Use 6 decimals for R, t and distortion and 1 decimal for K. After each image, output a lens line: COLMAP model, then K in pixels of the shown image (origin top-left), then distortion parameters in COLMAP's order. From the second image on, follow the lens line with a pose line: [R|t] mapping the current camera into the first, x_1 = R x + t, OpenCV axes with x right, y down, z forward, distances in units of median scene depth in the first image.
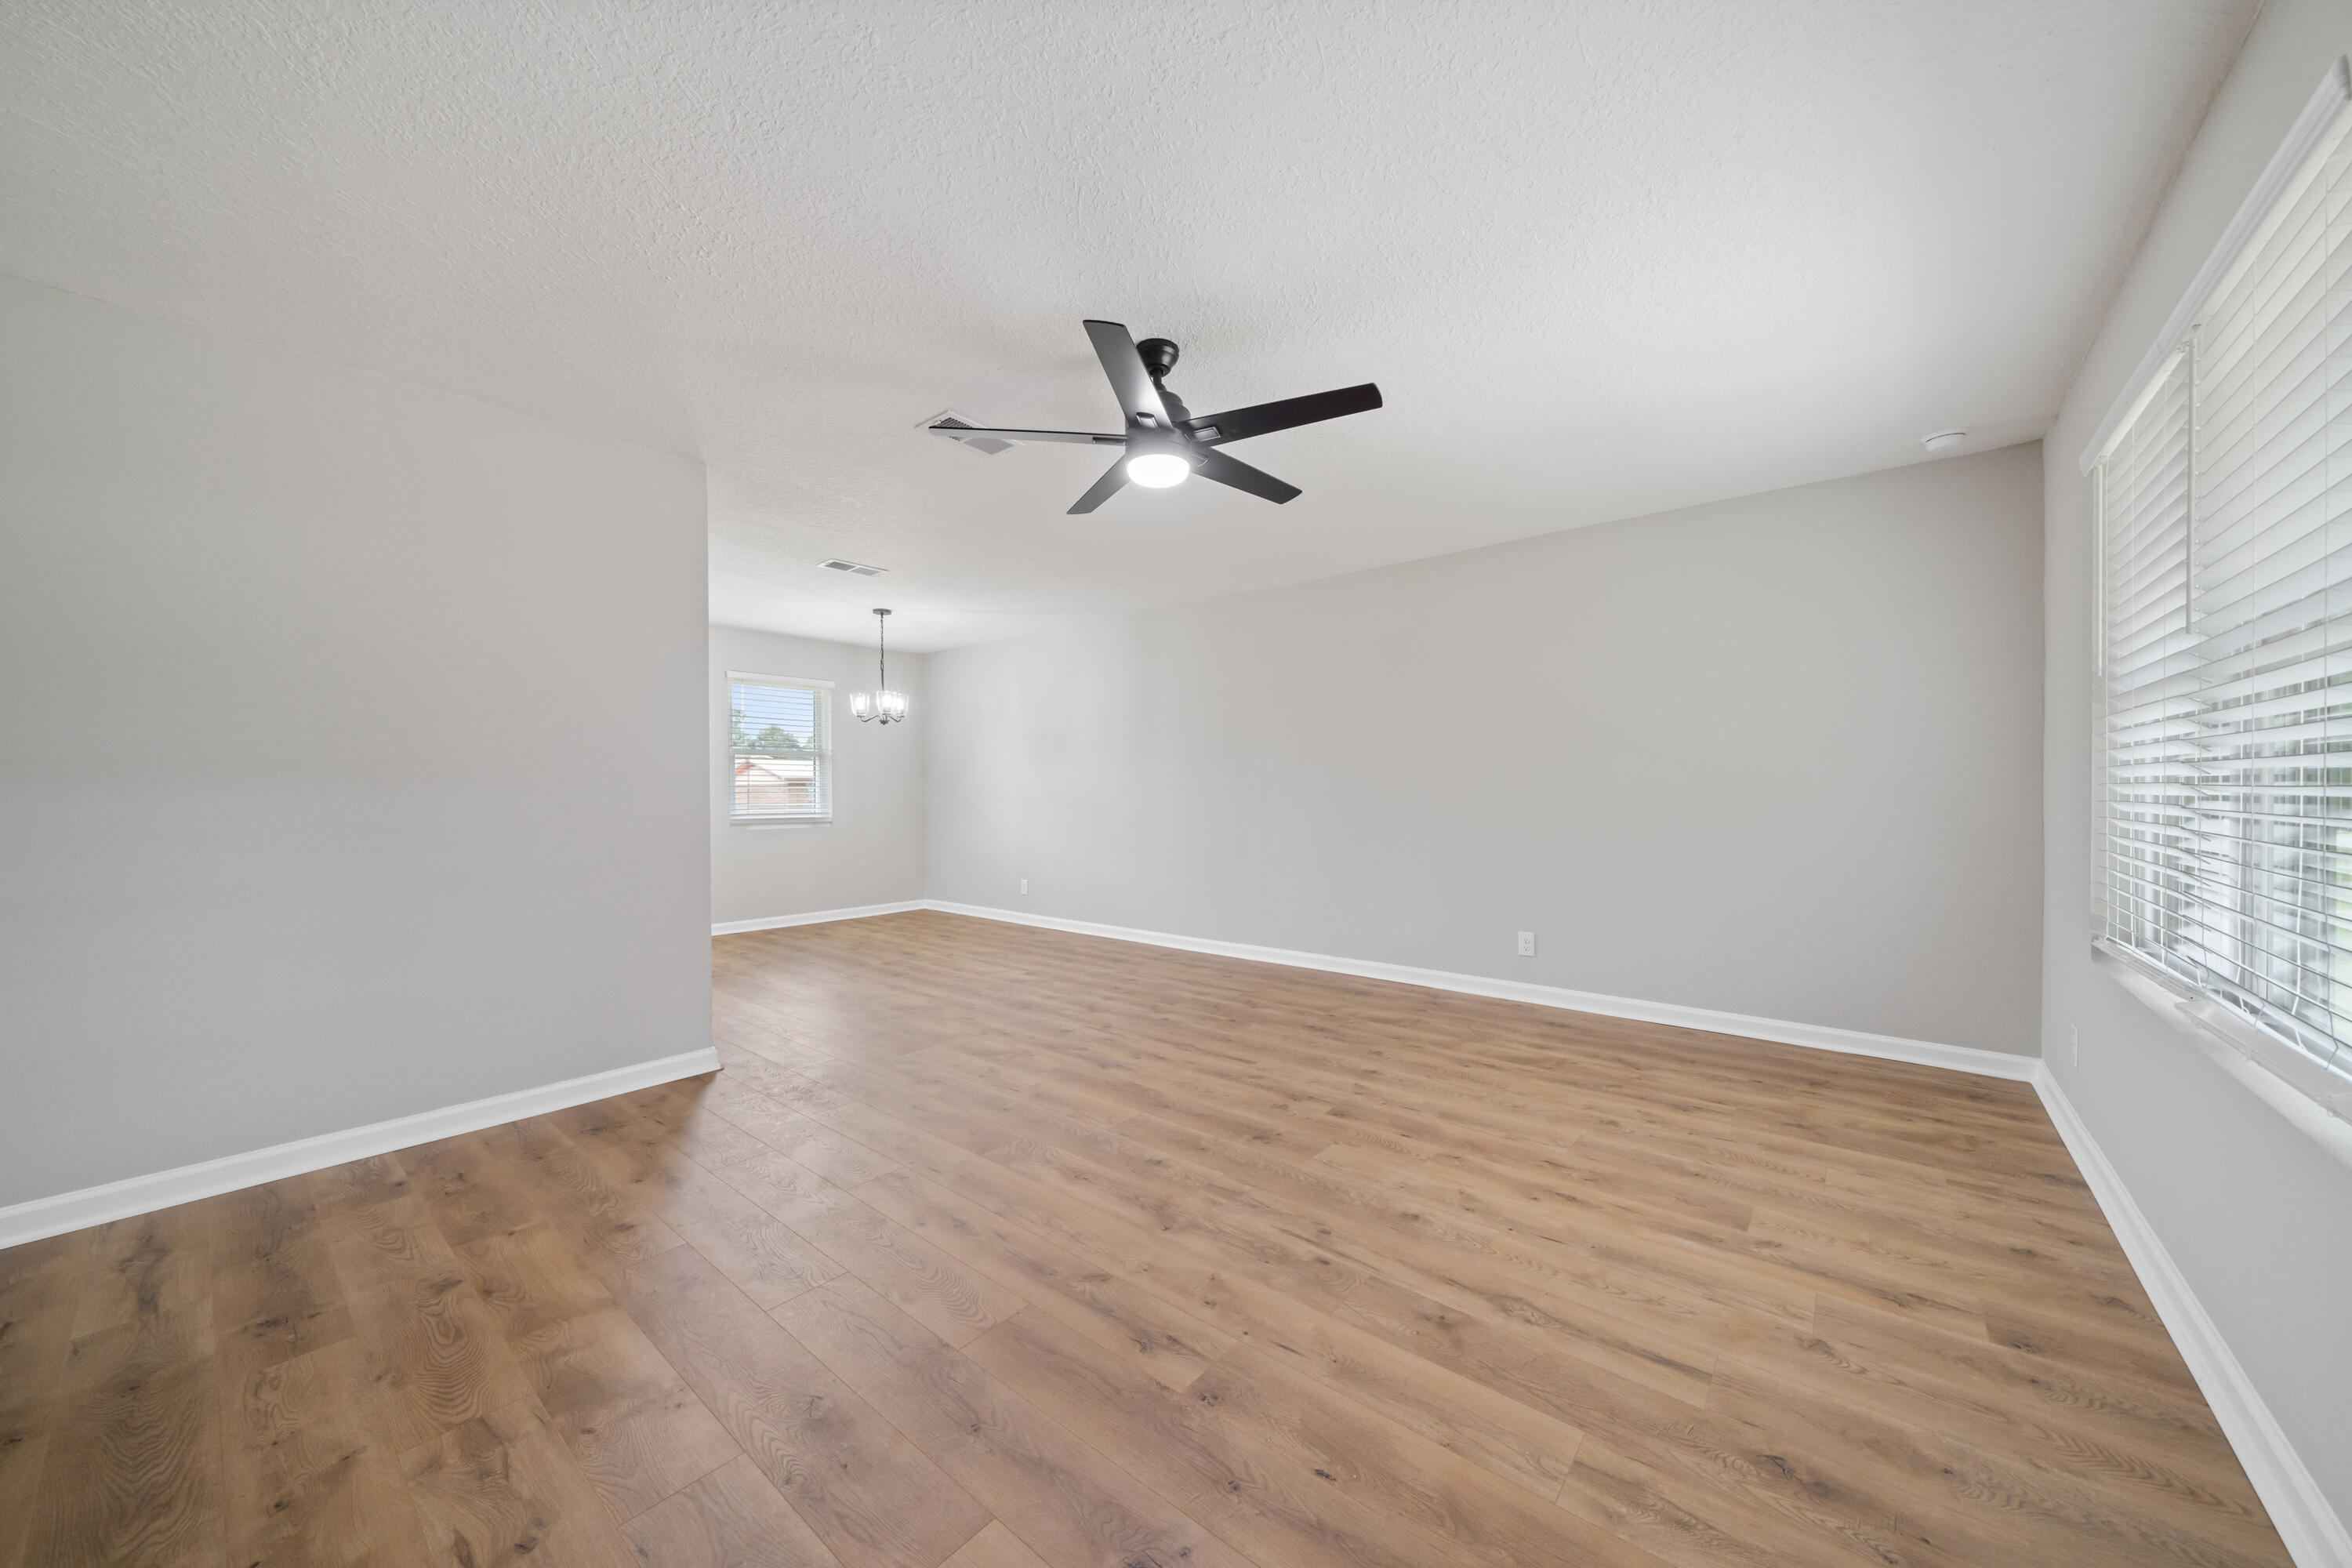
lens RADIAL K [[837.2, 0, 1176.0], [0, 837.2, 793.2], [0, 0, 1]] dist [-0.001909, 0.000070]
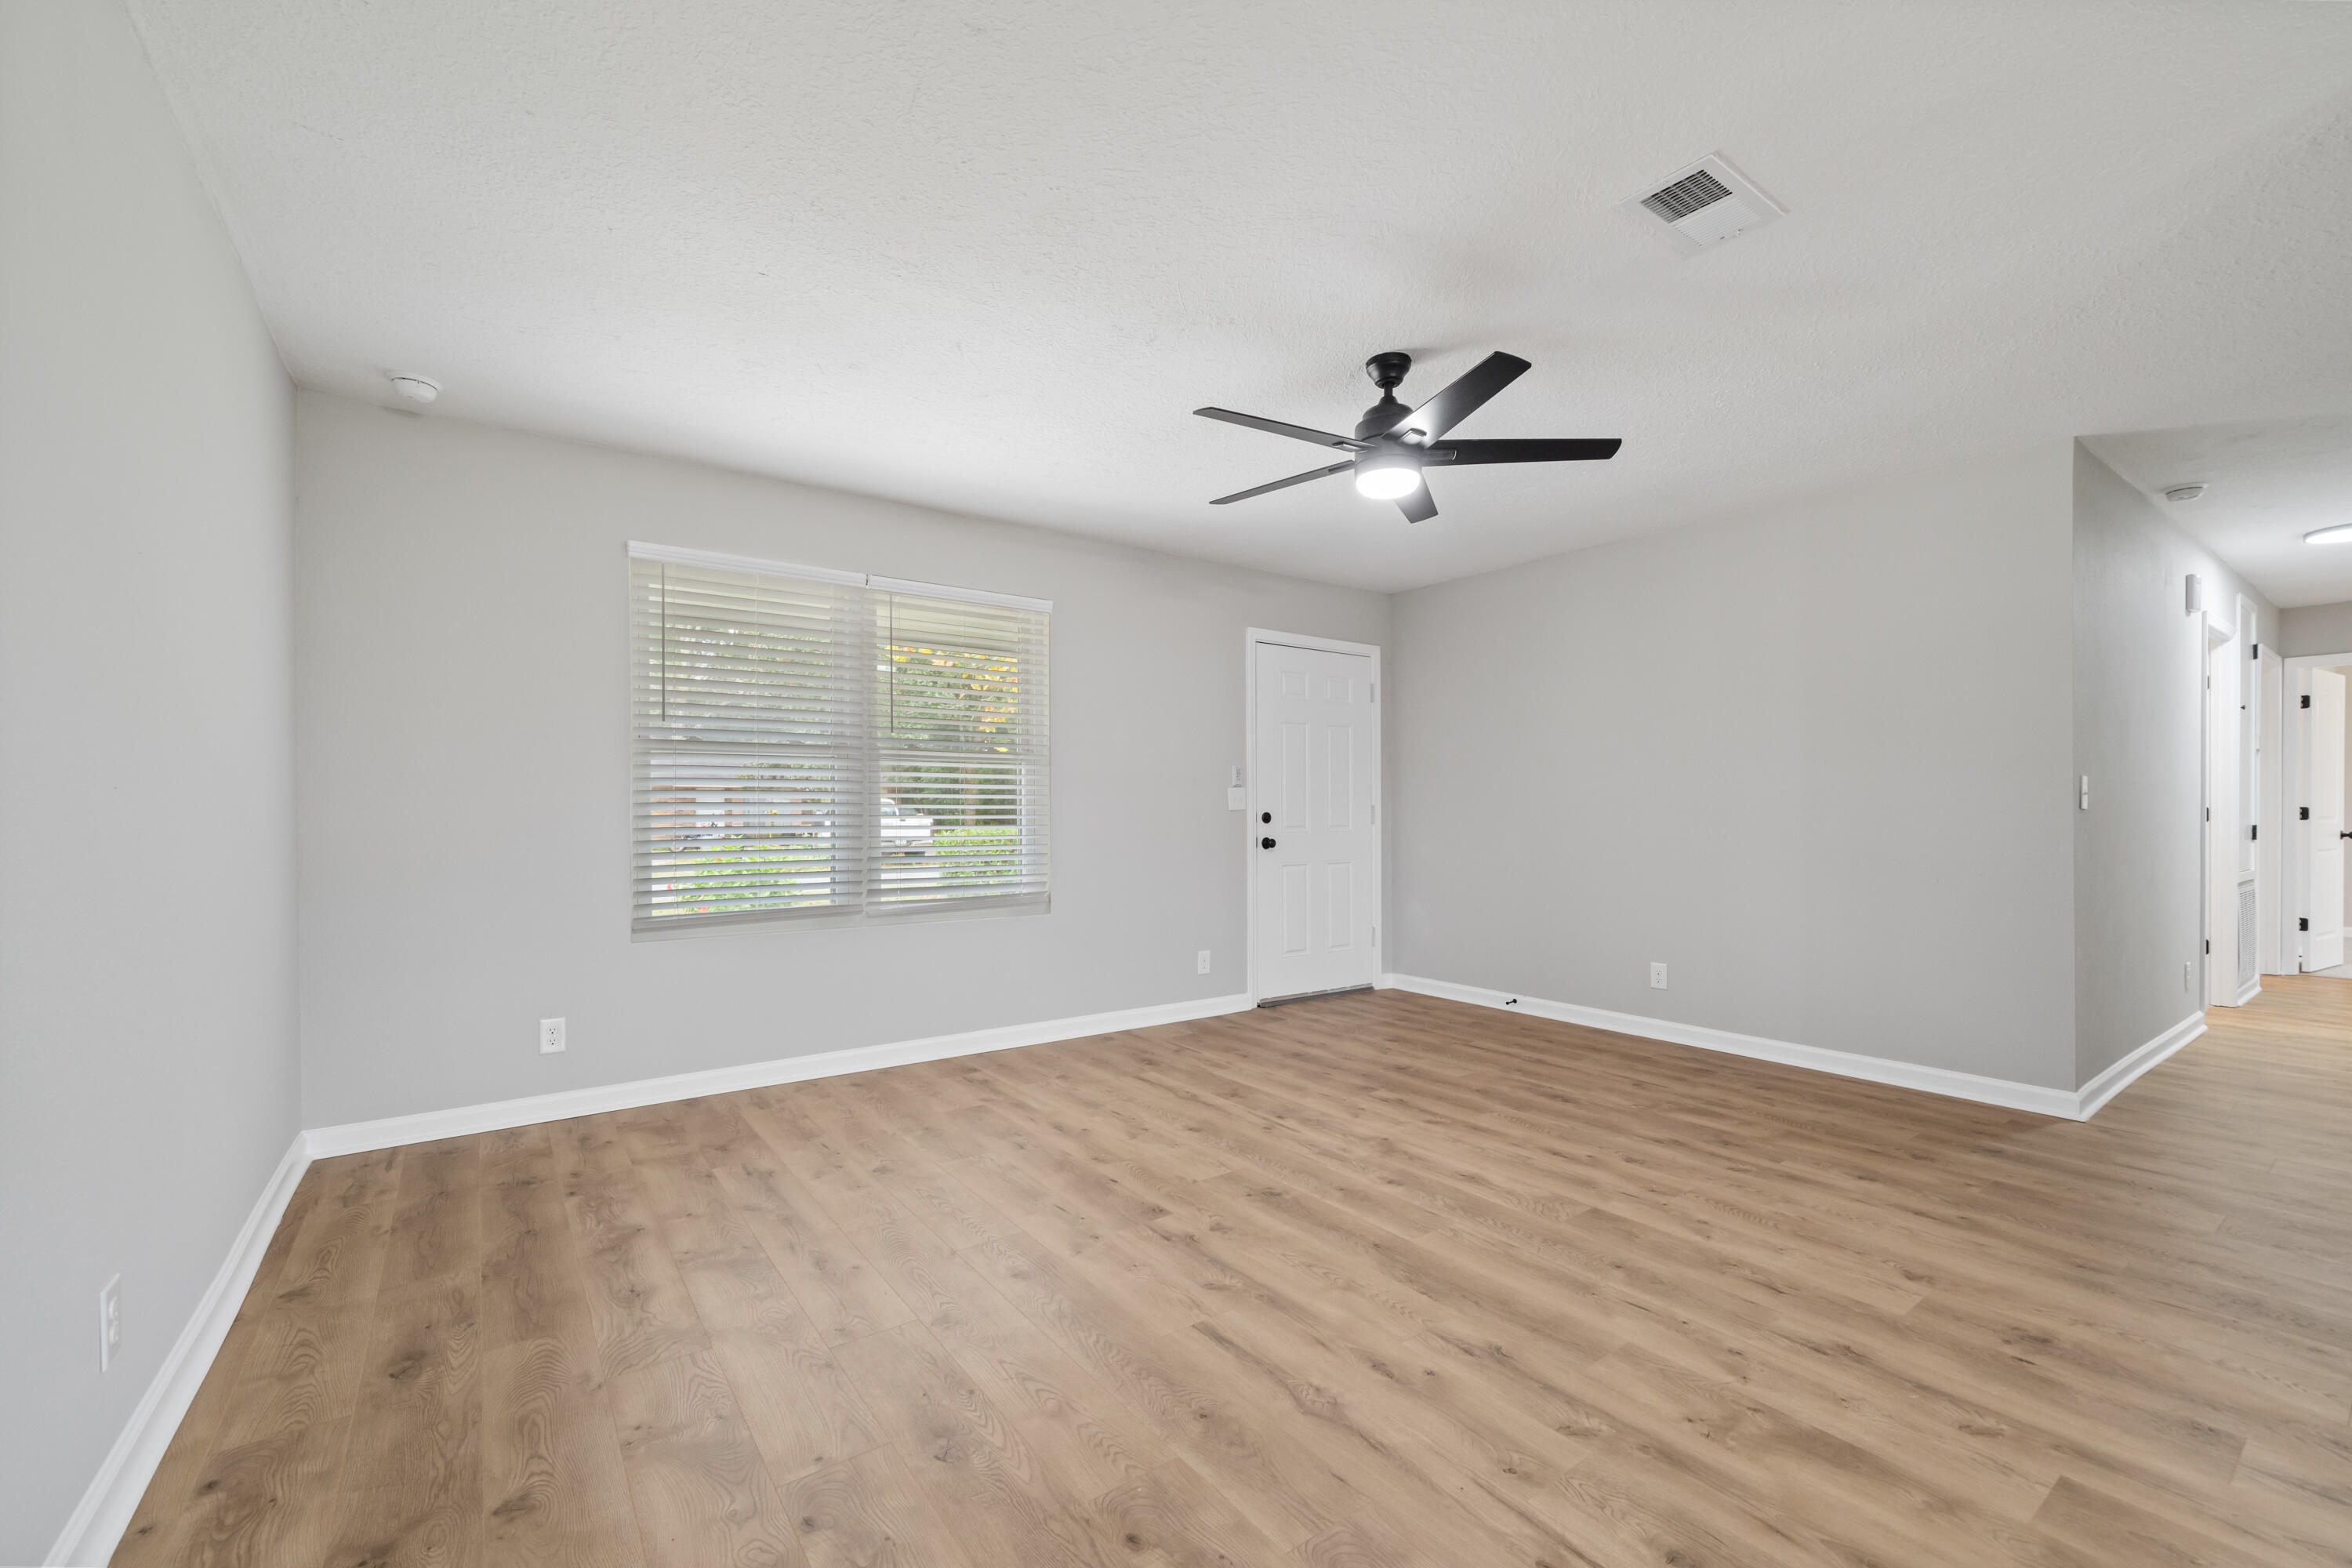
lens RADIAL K [[960.0, 0, 1188.7], [0, 960.0, 812.5], [0, 0, 1]] dist [-0.000440, -0.000383]
pose [[-0.971427, 0.003776, 0.237310, -0.056814], [0.005586, 0.999960, 0.006955, 0.000564], [-0.237275, 0.008082, -0.971409, 2.057625]]
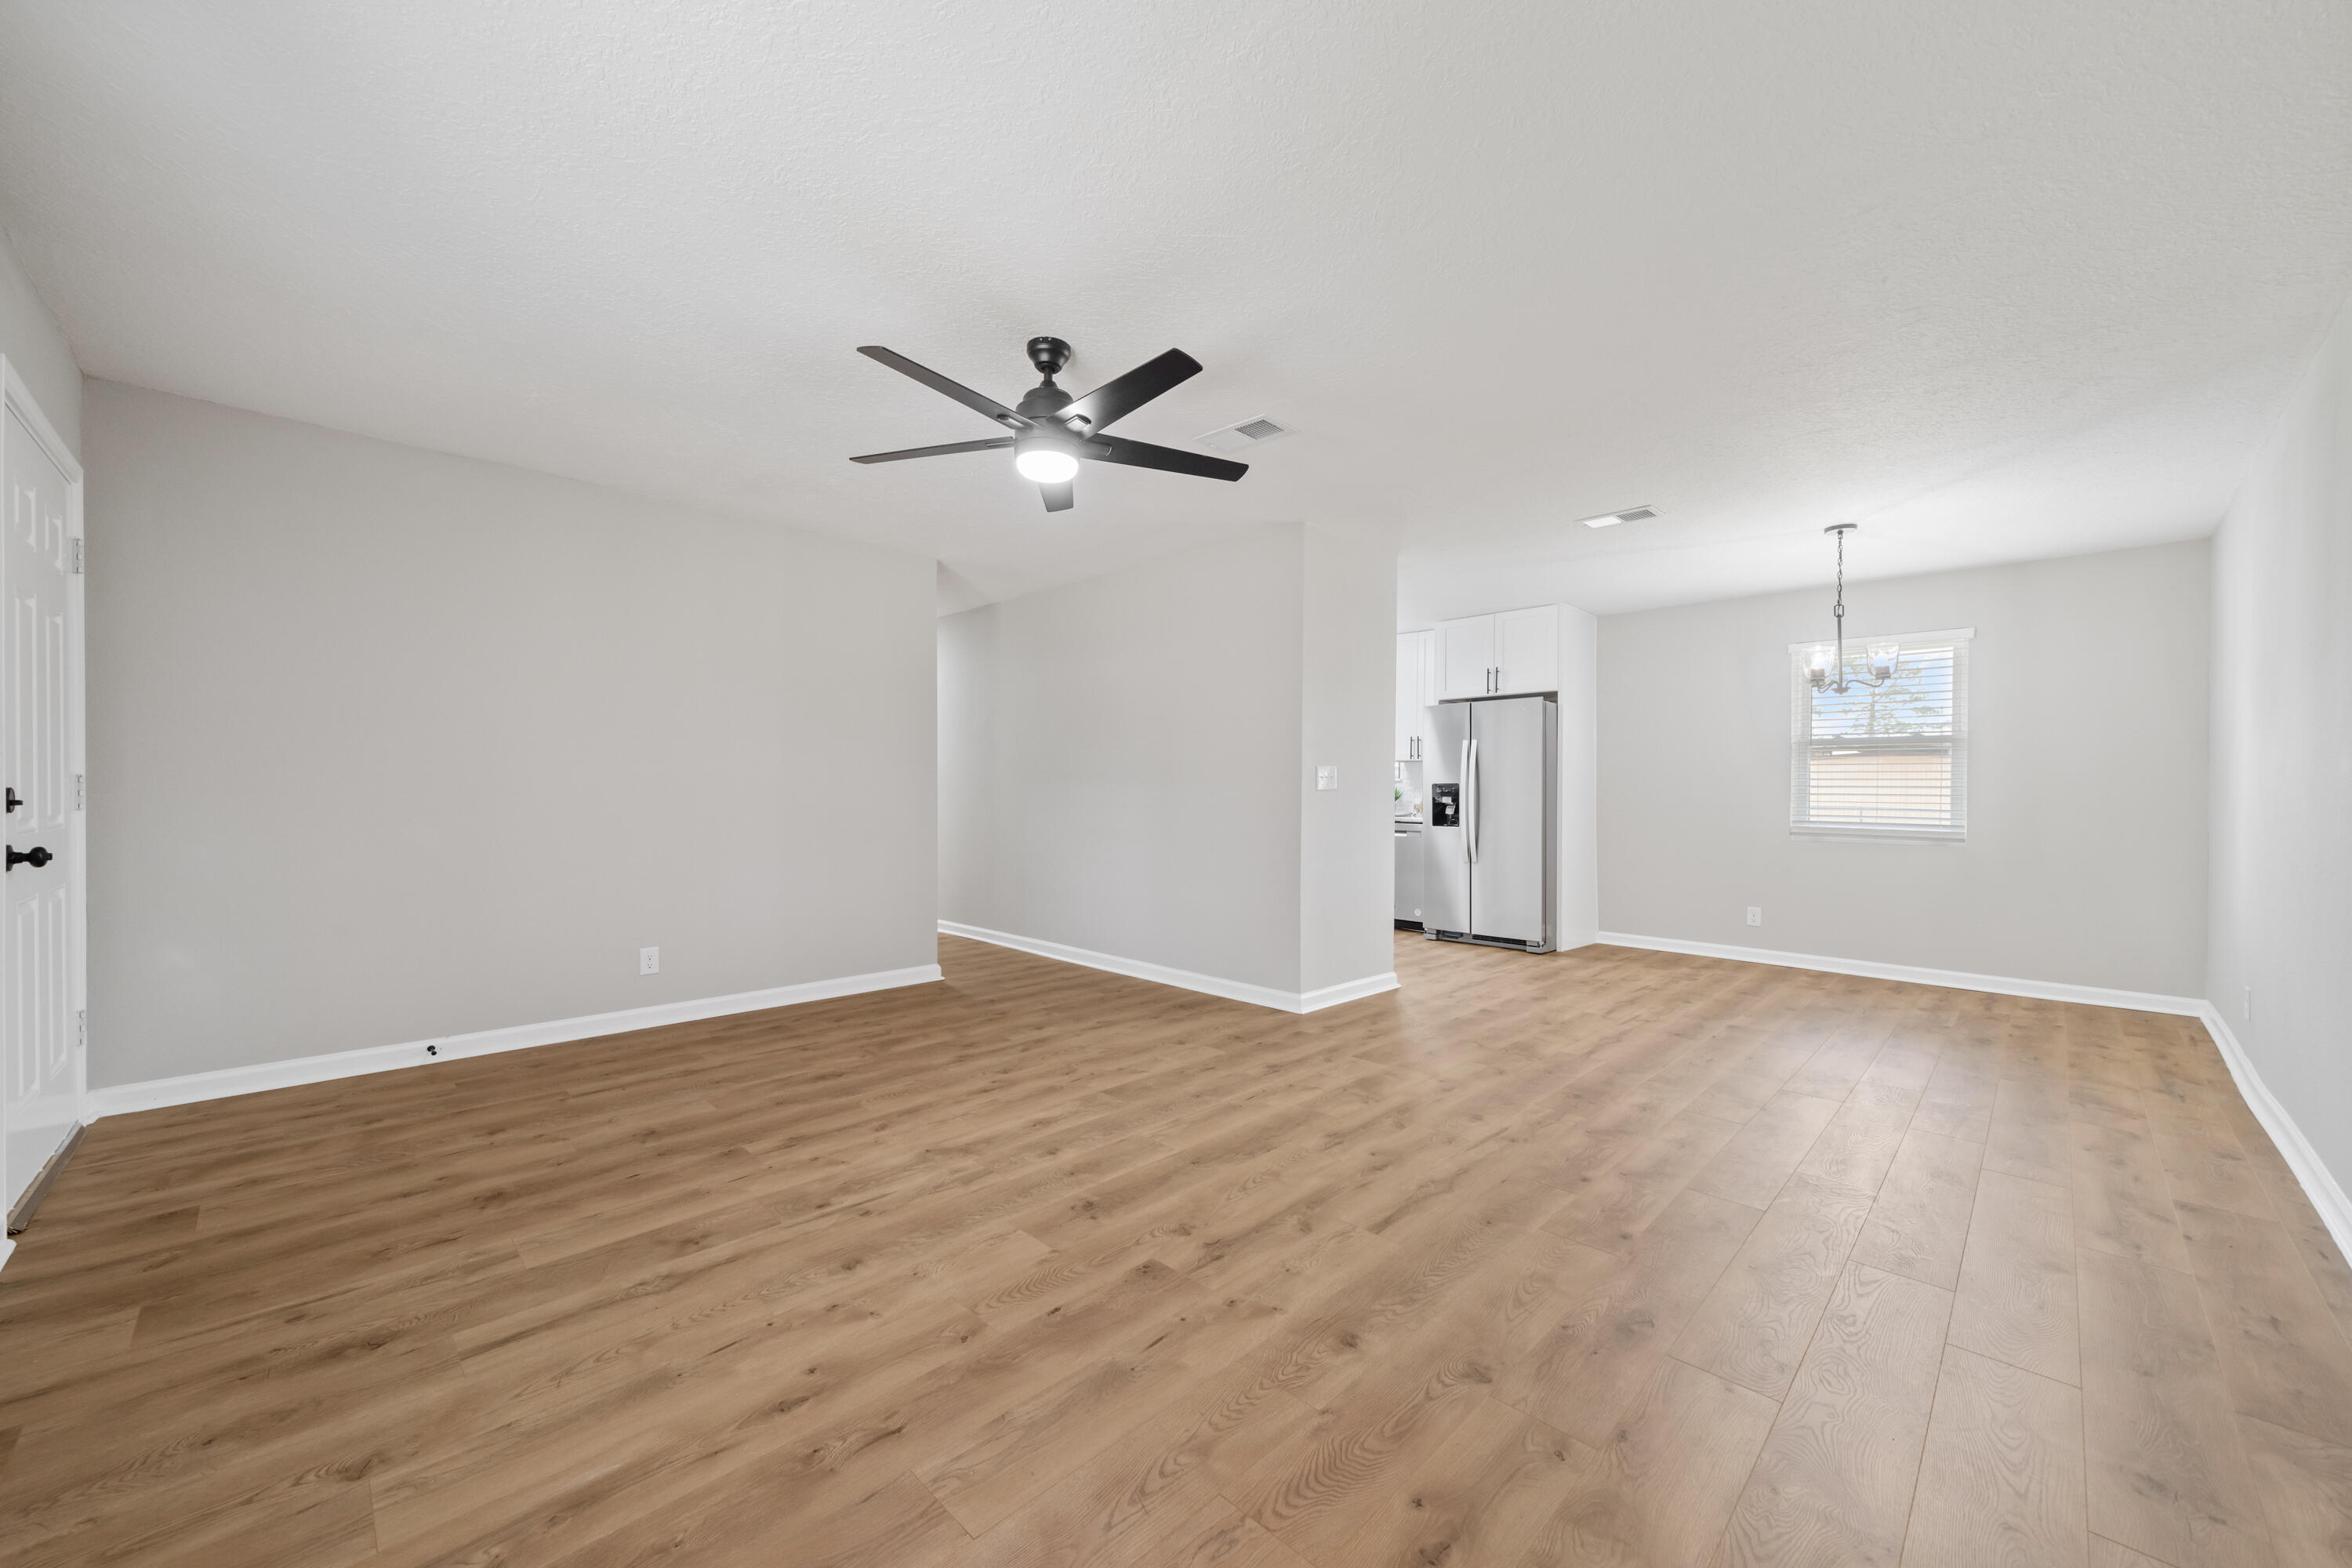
lens RADIAL K [[878.0, 0, 1147.8], [0, 878.0, 807.0], [0, 0, 1]] dist [-0.000965, -0.000269]
pose [[-0.111914, 0.020601, -0.993504, 0.966940], [-0.011818, 0.999687, 0.022061, 0.000553], [0.993648, 0.014211, -0.111635, 1.179105]]
